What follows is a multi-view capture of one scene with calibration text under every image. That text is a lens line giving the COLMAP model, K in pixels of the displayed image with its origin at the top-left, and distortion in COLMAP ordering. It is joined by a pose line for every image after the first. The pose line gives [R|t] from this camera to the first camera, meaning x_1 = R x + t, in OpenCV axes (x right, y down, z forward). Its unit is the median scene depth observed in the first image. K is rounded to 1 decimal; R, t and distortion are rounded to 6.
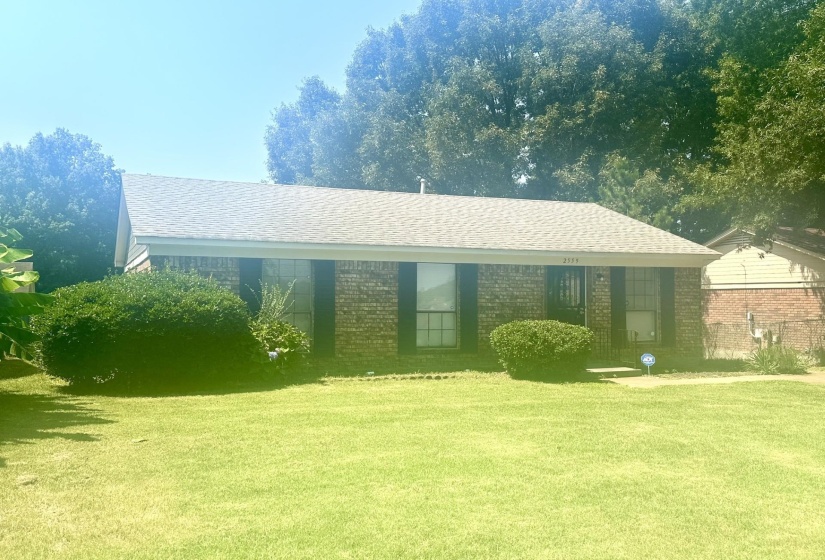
lens RADIAL K [[581.8, 0, 412.5], [0, 581.8, 280.0], [0, 0, 1]] dist [0.030186, -0.002701]
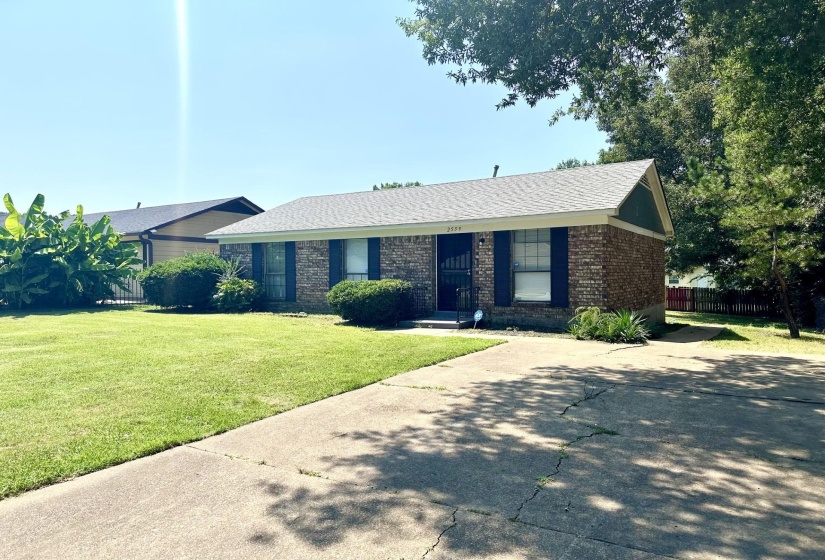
lens RADIAL K [[581.8, 0, 412.5], [0, 581.8, 280.0], [0, 0, 1]] dist [0.030186, -0.002701]
pose [[0.643540, 0.004042, -0.765402, 1.165424], [0.042408, 0.998262, 0.040927, 0.018191], [0.764237, -0.058797, 0.642250, 0.197533]]
